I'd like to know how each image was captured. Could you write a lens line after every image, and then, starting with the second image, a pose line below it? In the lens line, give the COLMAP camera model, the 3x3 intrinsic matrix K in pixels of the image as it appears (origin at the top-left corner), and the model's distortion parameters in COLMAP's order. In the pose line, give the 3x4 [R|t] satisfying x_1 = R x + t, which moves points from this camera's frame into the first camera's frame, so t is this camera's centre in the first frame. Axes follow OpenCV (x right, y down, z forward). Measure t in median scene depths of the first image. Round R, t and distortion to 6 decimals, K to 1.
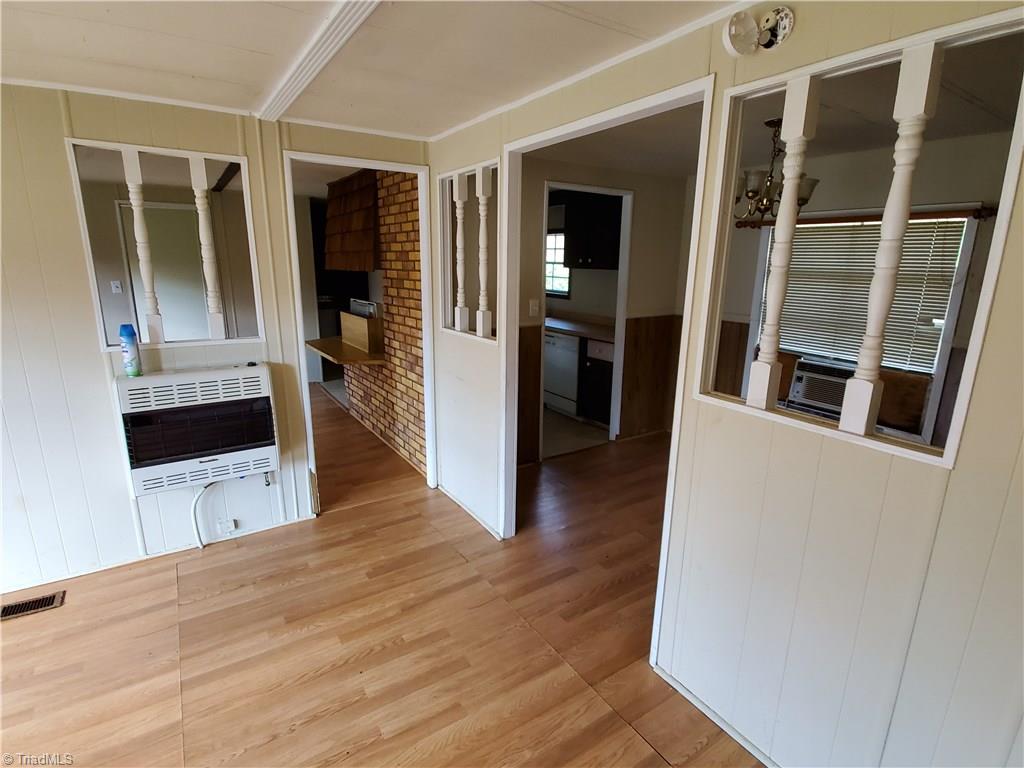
lens RADIAL K [[494.6, 0, 513.4], [0, 494.6, 381.5], [0, 0, 1]] dist [-0.004592, -0.006840]
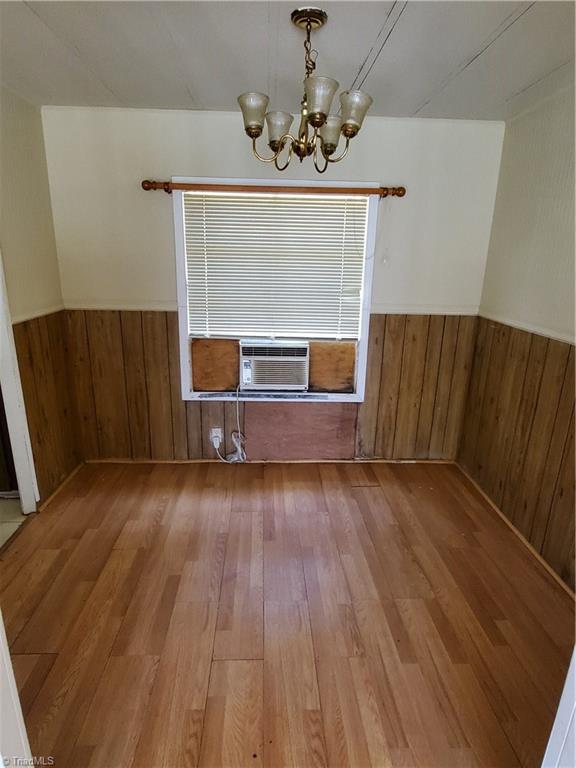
lens RADIAL K [[436.6, 0, 283.9], [0, 436.6, 384.2], [0, 0, 1]] dist [-0.002442, -0.000021]
pose [[0.515661, -0.243873, 0.821352, -0.073854], [0.188447, 0.967444, 0.168939, -0.100436], [-0.835812, 0.067666, 0.544830, 0.519589]]
